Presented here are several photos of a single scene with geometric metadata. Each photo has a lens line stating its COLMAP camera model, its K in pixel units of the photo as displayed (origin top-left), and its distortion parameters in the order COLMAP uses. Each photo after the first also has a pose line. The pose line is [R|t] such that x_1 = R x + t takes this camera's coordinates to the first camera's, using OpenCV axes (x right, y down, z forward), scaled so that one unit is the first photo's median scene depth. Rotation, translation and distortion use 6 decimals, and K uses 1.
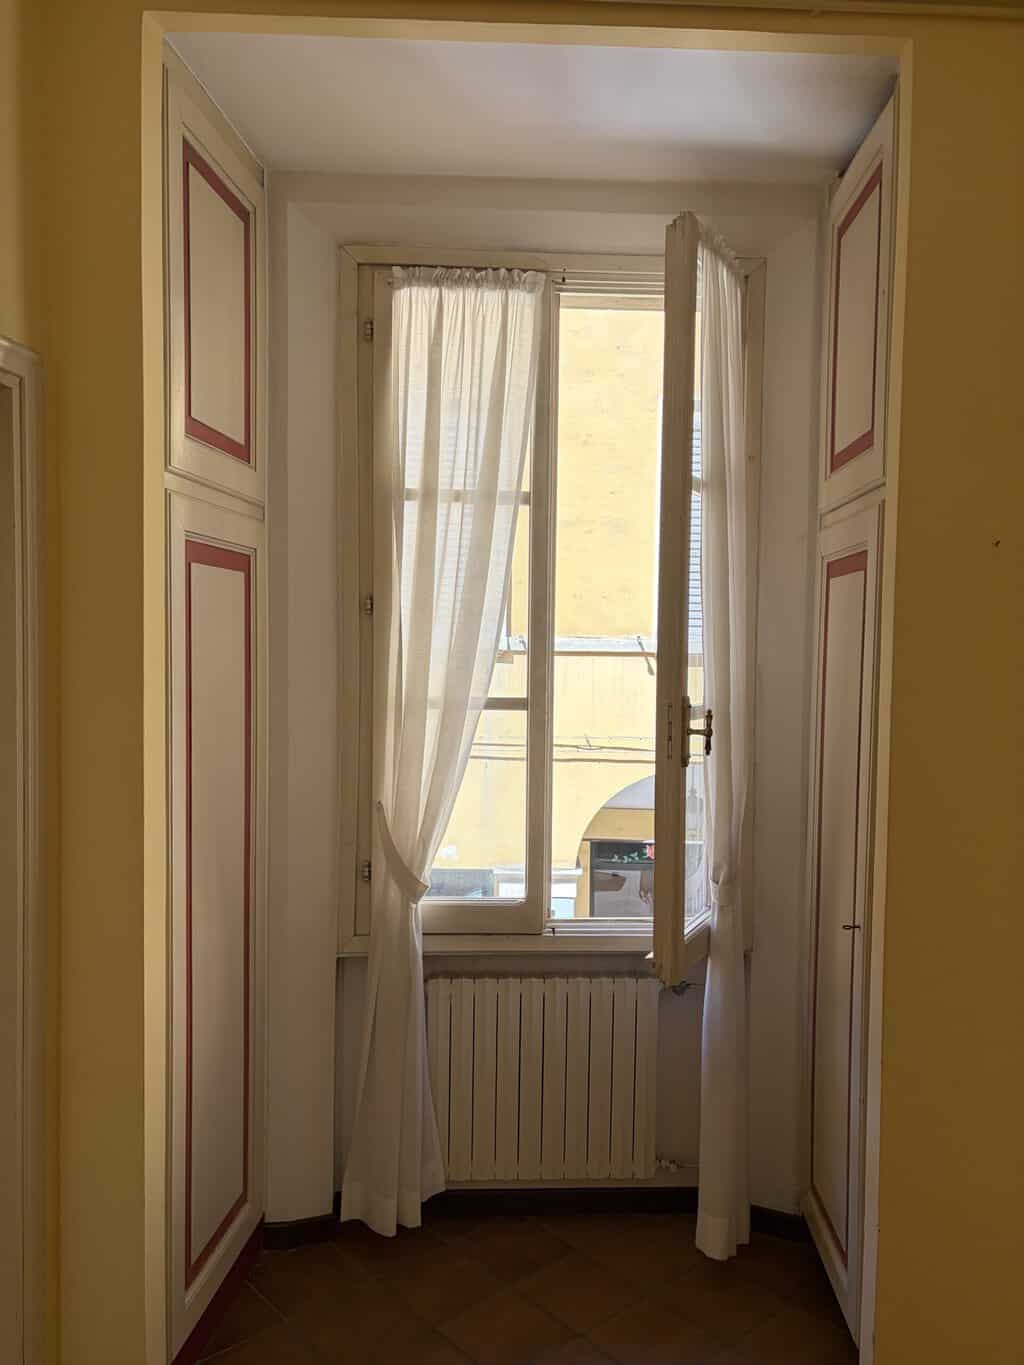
lens RADIAL K [[1020.7, 0, 499.8], [0, 1020.7, 685.1], [0, 0, 1]] dist [0.013241, -0.014560]
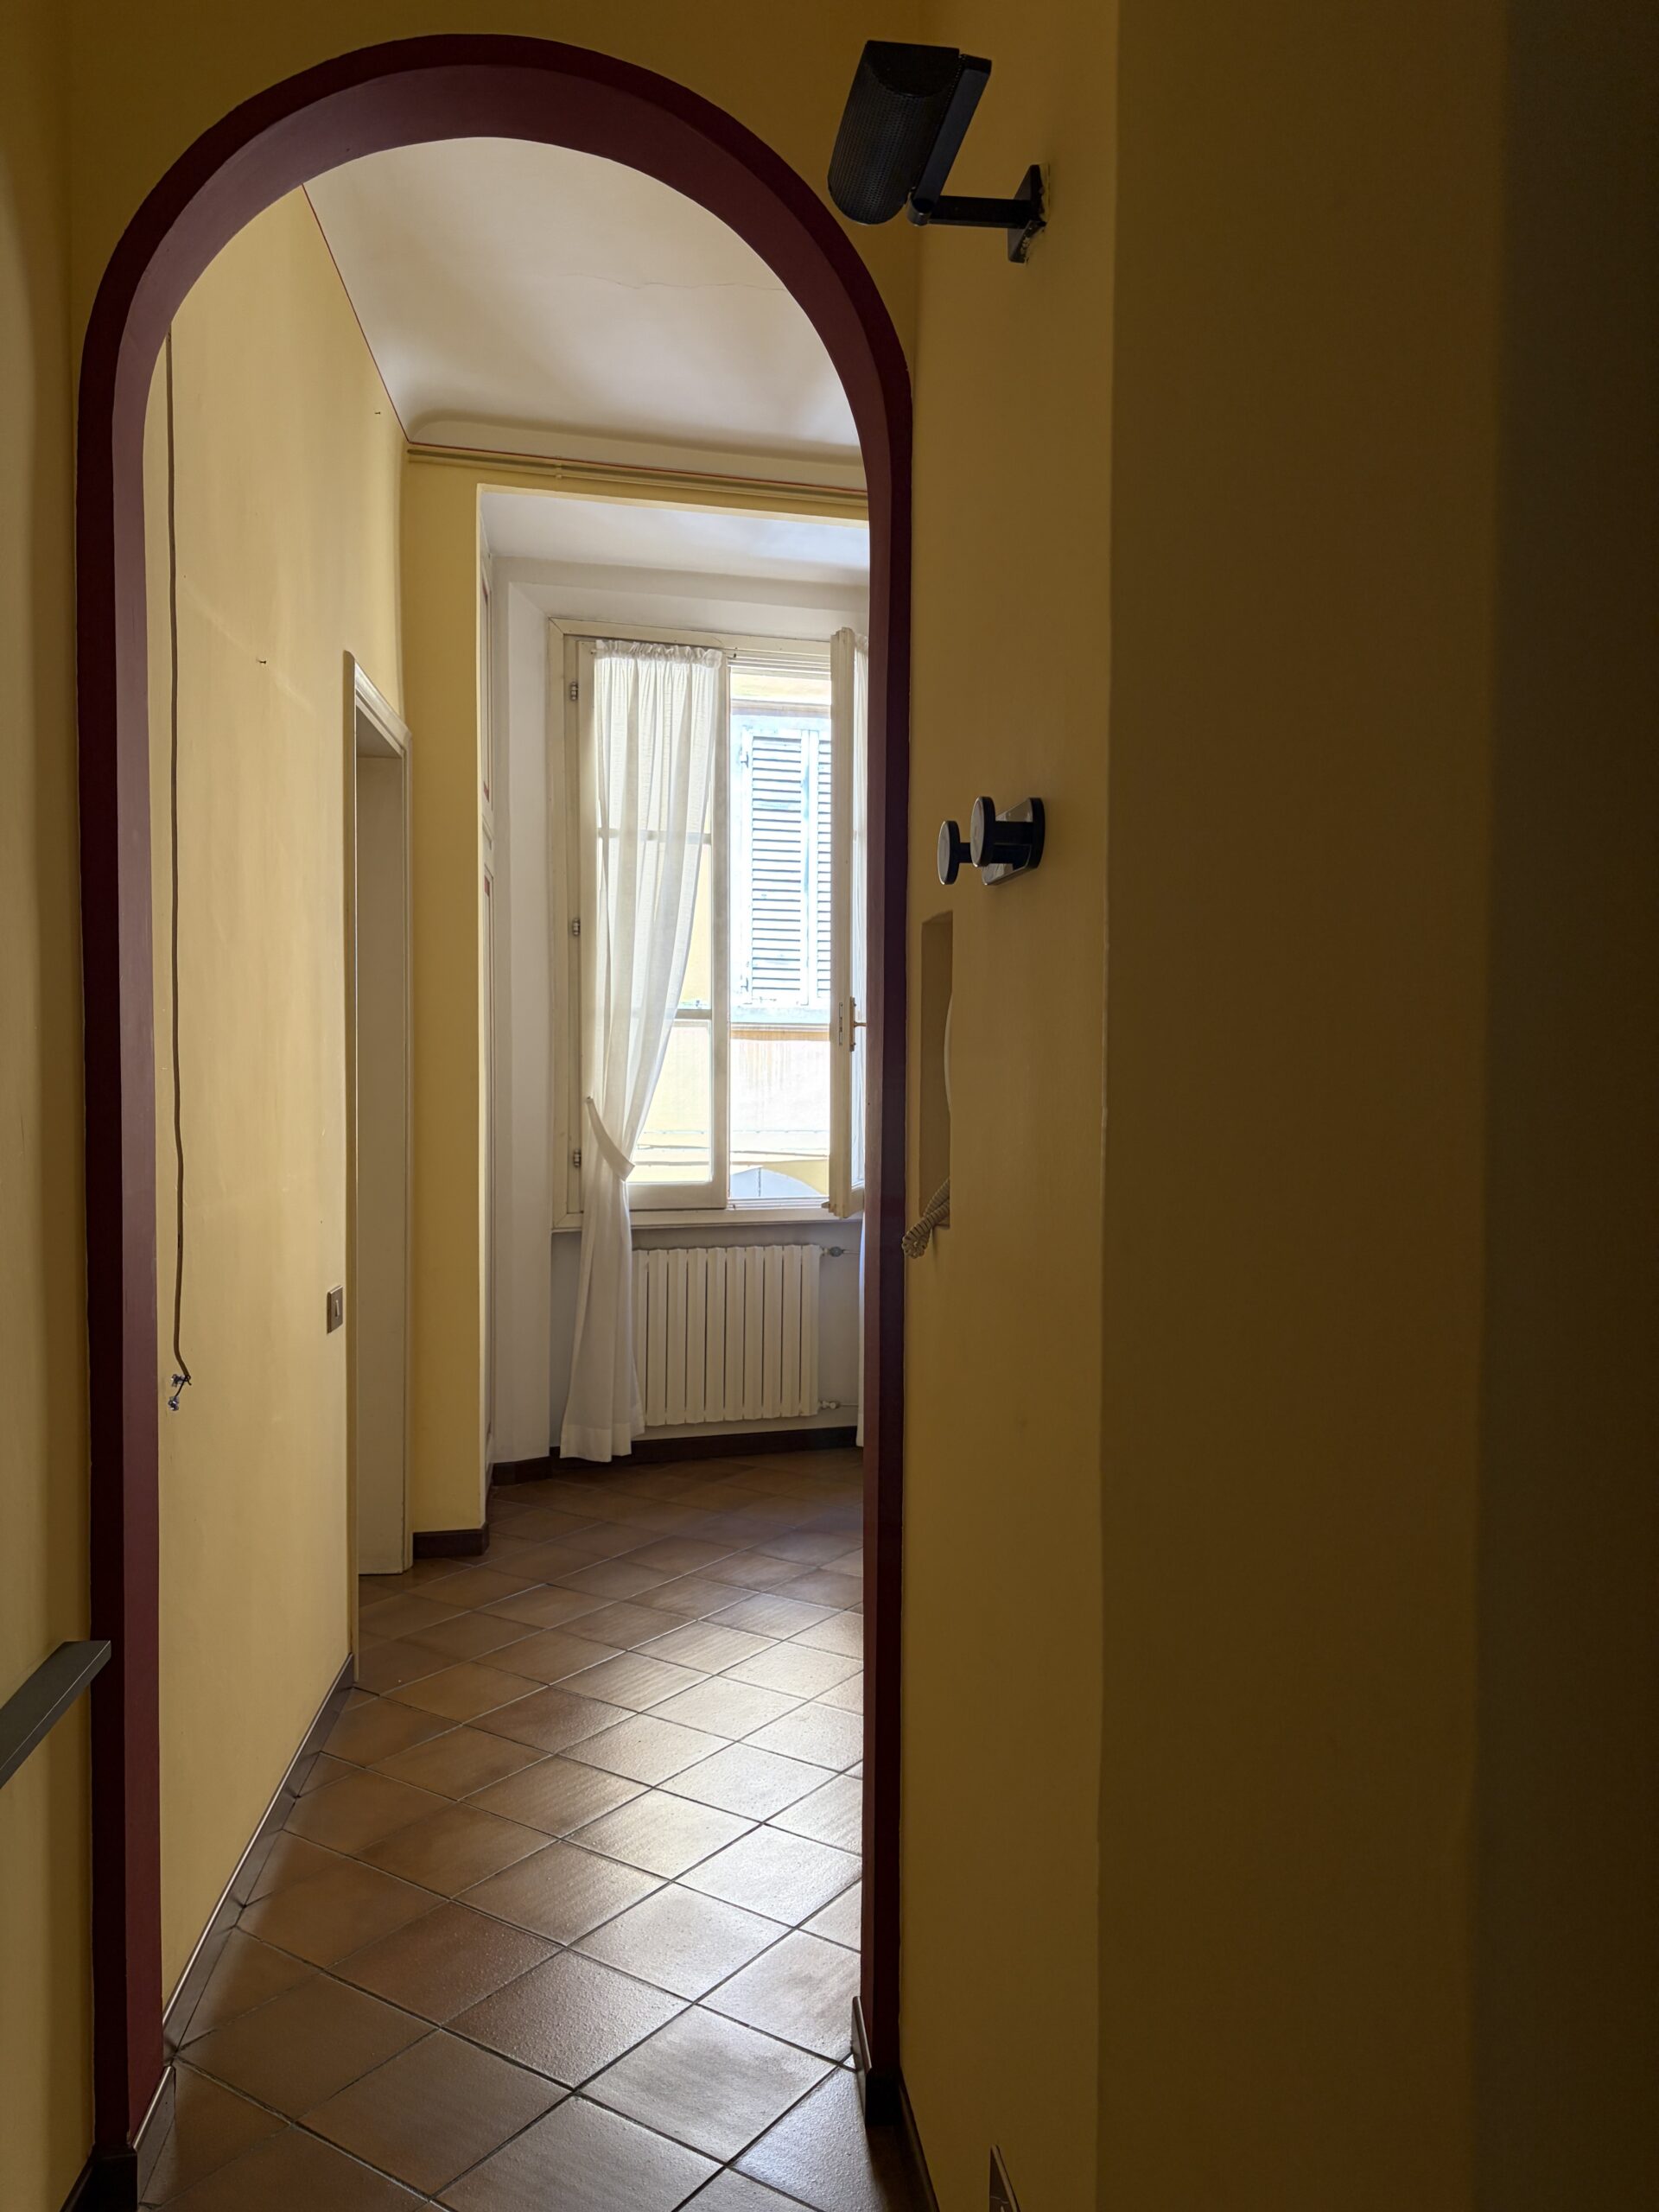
lens RADIAL K [[1654.1, 0, 835.3], [0, 1654.1, 1113.9], [0, 0, 1]] dist [0.013241, -0.014560]
pose [[0.964498, -0.017857, 0.263486, -0.348109], [0.016300, 0.999834, 0.008092, 0.124600], [-0.263587, -0.003510, 0.964629, -0.904647]]
